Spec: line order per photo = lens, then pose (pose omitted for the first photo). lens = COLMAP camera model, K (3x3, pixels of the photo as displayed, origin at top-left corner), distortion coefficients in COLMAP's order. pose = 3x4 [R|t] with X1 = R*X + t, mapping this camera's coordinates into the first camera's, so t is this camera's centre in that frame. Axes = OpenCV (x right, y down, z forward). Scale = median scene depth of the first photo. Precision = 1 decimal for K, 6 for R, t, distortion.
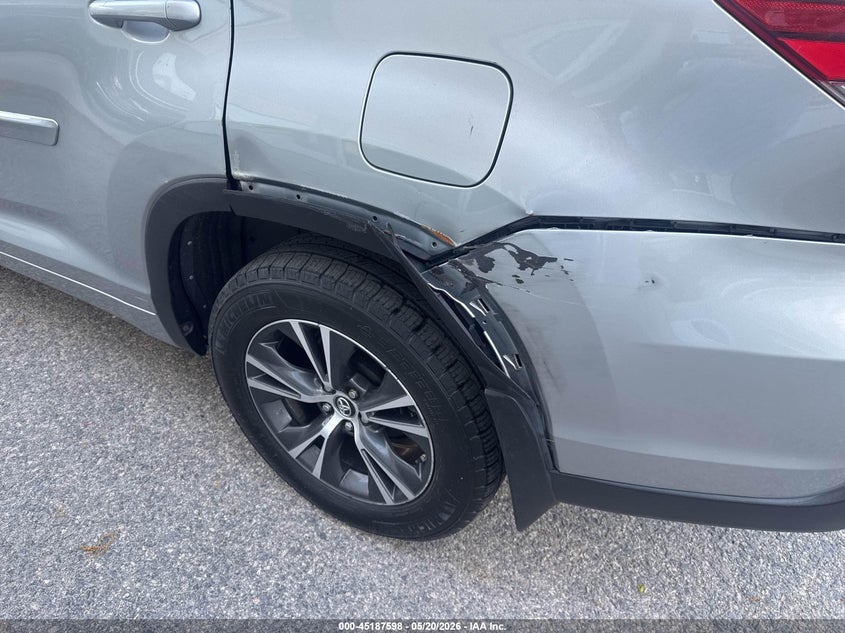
lens RADIAL K [[611.4, 0, 419.3], [0, 611.4, 327.3], [0, 0, 1]] dist [-0.003419, -0.005797]
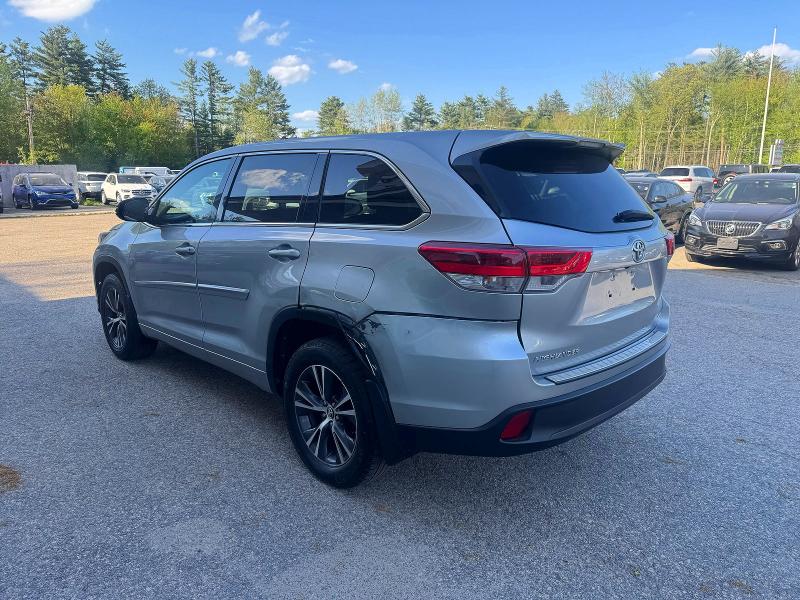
lens RADIAL K [[586.7, 0, 400.8], [0, 586.7, 302.1], [0, 0, 1]] dist [-0.003780, -0.004077]
pose [[0.963694, 0.052553, -0.261786, 0.687503], [-0.161063, 0.896393, -0.412962, 0.632514], [0.212961, 0.440133, 0.872313, -1.030223]]
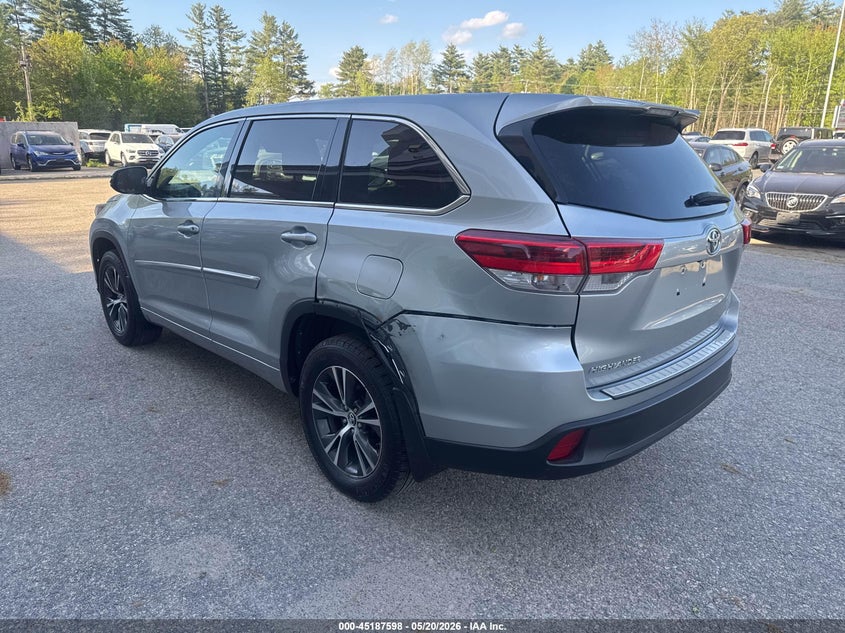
lens RADIAL K [[614.9, 0, 414.6], [0, 614.9, 325.7], [0, 0, 1]] dist [-0.007366, -0.005801]
pose [[0.958222, 0.089781, -0.271570, 0.608624], [-0.179844, 0.927413, -0.327966, 0.483398], [0.222413, 0.363105, 0.904814, -0.902203]]
